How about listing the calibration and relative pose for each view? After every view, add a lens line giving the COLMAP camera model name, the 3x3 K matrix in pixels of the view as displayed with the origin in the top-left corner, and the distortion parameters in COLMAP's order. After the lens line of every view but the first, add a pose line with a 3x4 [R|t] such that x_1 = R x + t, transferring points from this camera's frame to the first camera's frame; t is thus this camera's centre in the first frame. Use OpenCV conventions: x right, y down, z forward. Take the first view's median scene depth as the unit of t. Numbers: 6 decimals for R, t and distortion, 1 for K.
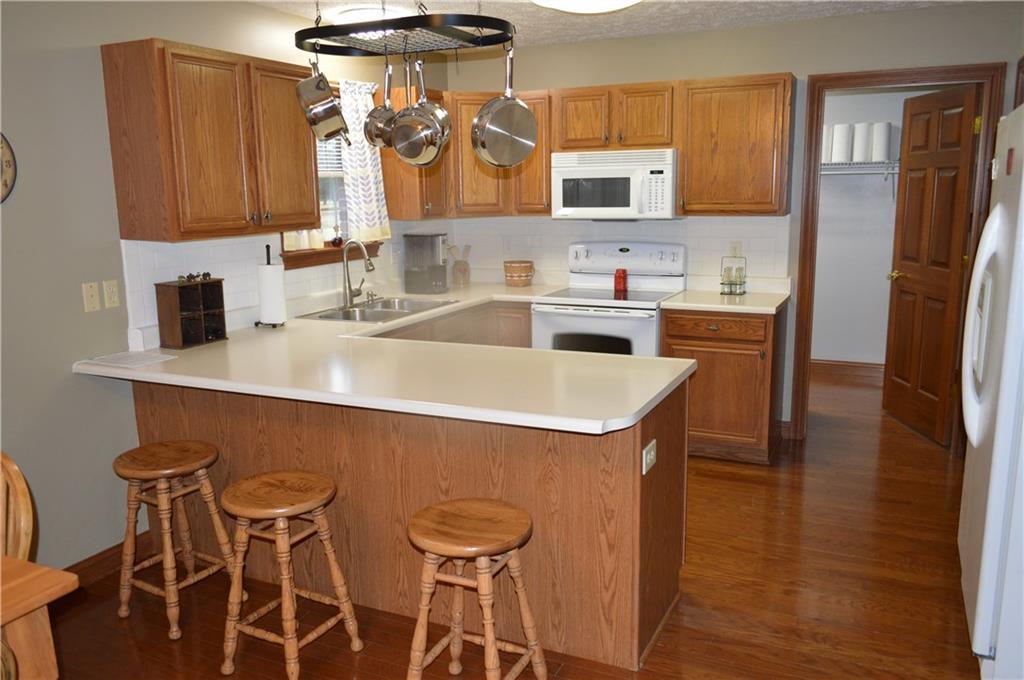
lens RADIAL K [[816.2, 0, 511.4], [0, 816.2, 340.5], [0, 0, 1]] dist [-0.012143, 0.003447]
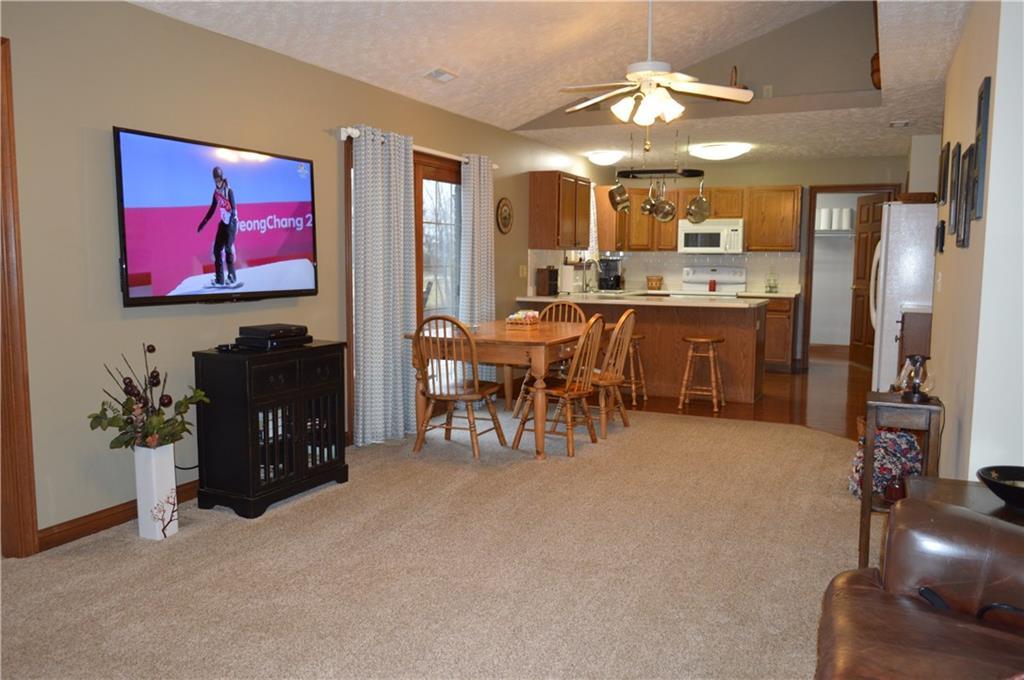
lens RADIAL K [[816.2, 0, 511.3], [0, 816.2, 340.6], [0, 0, 1]] dist [-0.012143, 0.003447]
pose [[0.999654, 0.023425, 0.012004, -0.402773], [-0.022326, 0.996154, -0.084722, 0.255714], [-0.013942, 0.084425, 0.996332, -1.007729]]
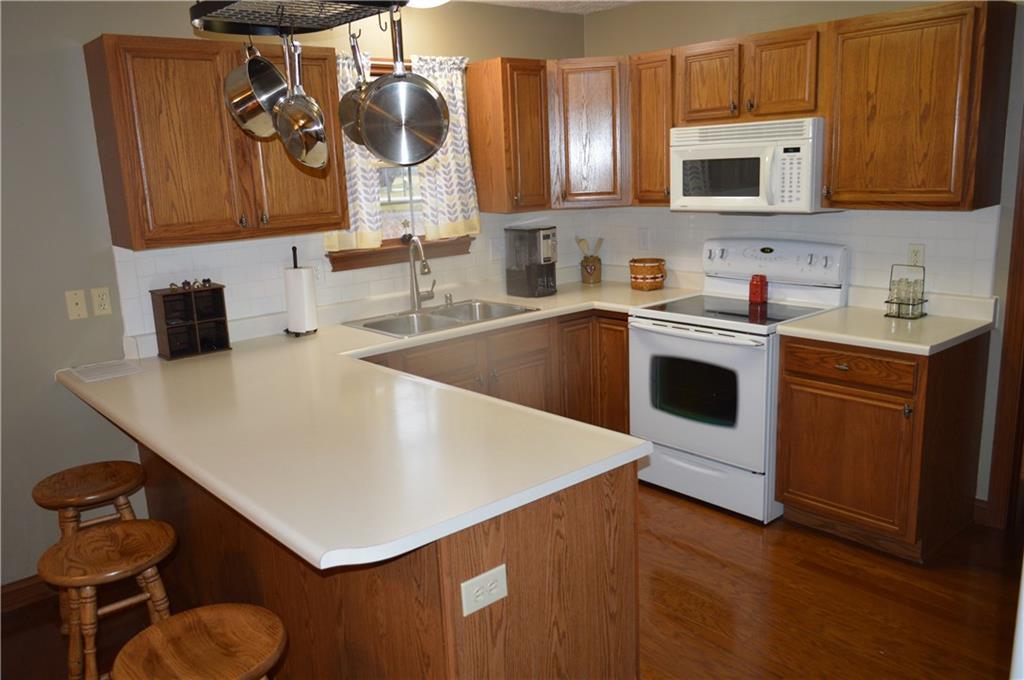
lens RADIAL K [[816.2, 0, 507.9], [0, 816.2, 341.6], [0, 0, 1]] dist [-0.012143, 0.003447]
pose [[0.915364, 0.063256, -0.397628, 0.253589], [-0.046505, 0.997582, 0.051641, -0.059478], [0.399933, -0.028779, 0.916092, 0.213860]]
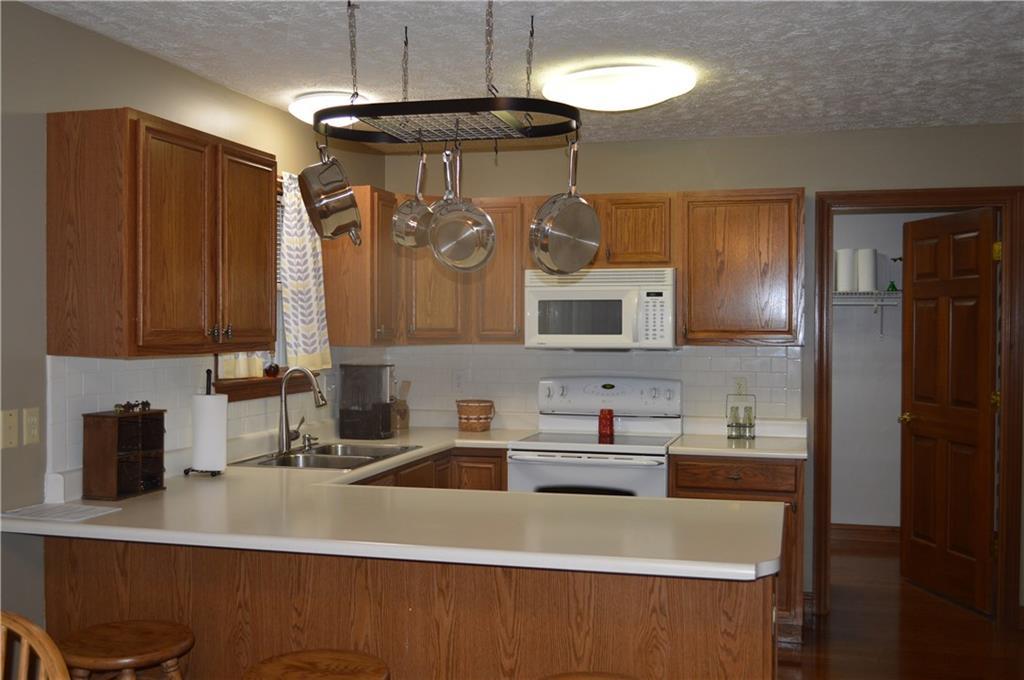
lens RADIAL K [[1032.9, 0, 511.1], [0, 1032.9, 336.7], [0, 0, 1]] dist [-0.017751, 0.000000]
pose [[0.984974, 0.017204, 0.171845, -0.157714], [0.013449, 0.984363, -0.175637, 0.025295], [-0.172179, 0.175309, 0.969341, -0.012754]]
